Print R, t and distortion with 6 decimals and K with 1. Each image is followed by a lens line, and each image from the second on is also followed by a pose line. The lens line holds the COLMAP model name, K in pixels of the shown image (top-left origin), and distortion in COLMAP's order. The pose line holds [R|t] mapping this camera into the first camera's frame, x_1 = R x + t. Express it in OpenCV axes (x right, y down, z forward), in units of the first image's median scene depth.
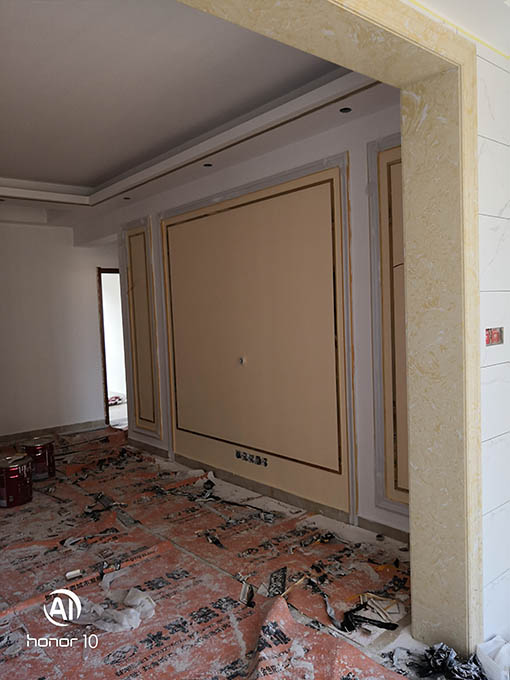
lens RADIAL K [[536.2, 0, 243.2], [0, 536.2, 344.1], [0, 0, 1]] dist [0.000531, 0.000735]
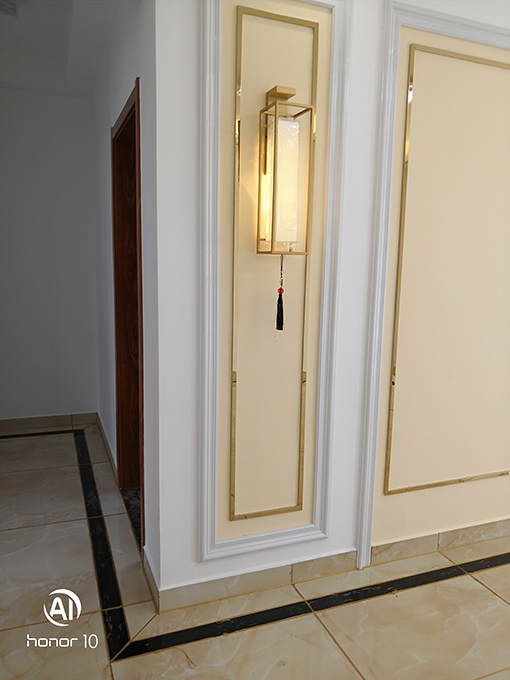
lens RADIAL K [[521.1, 0, 255.0], [0, 521.1, 340.0], [0, 0, 1]] dist [-0.009687, 0.002099]
pose [[0.306487, -0.094817, 0.947141, -0.719274], [0.021638, 0.995463, 0.092653, -0.031176], [-0.951629, -0.007903, 0.307149, 1.186946]]
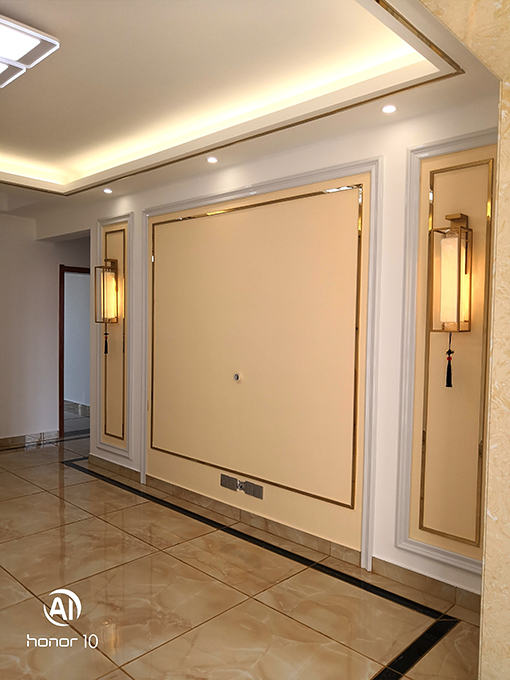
lens RADIAL K [[521.1, 0, 255.0], [0, 521.1, 340.0], [0, 0, 1]] dist [-0.009687, 0.002099]
pose [[0.988797, 0.053768, 0.139248, -0.100920], [-0.049603, 0.998217, -0.033215, -0.003714], [-0.140786, 0.025936, 0.989700, 0.125016]]
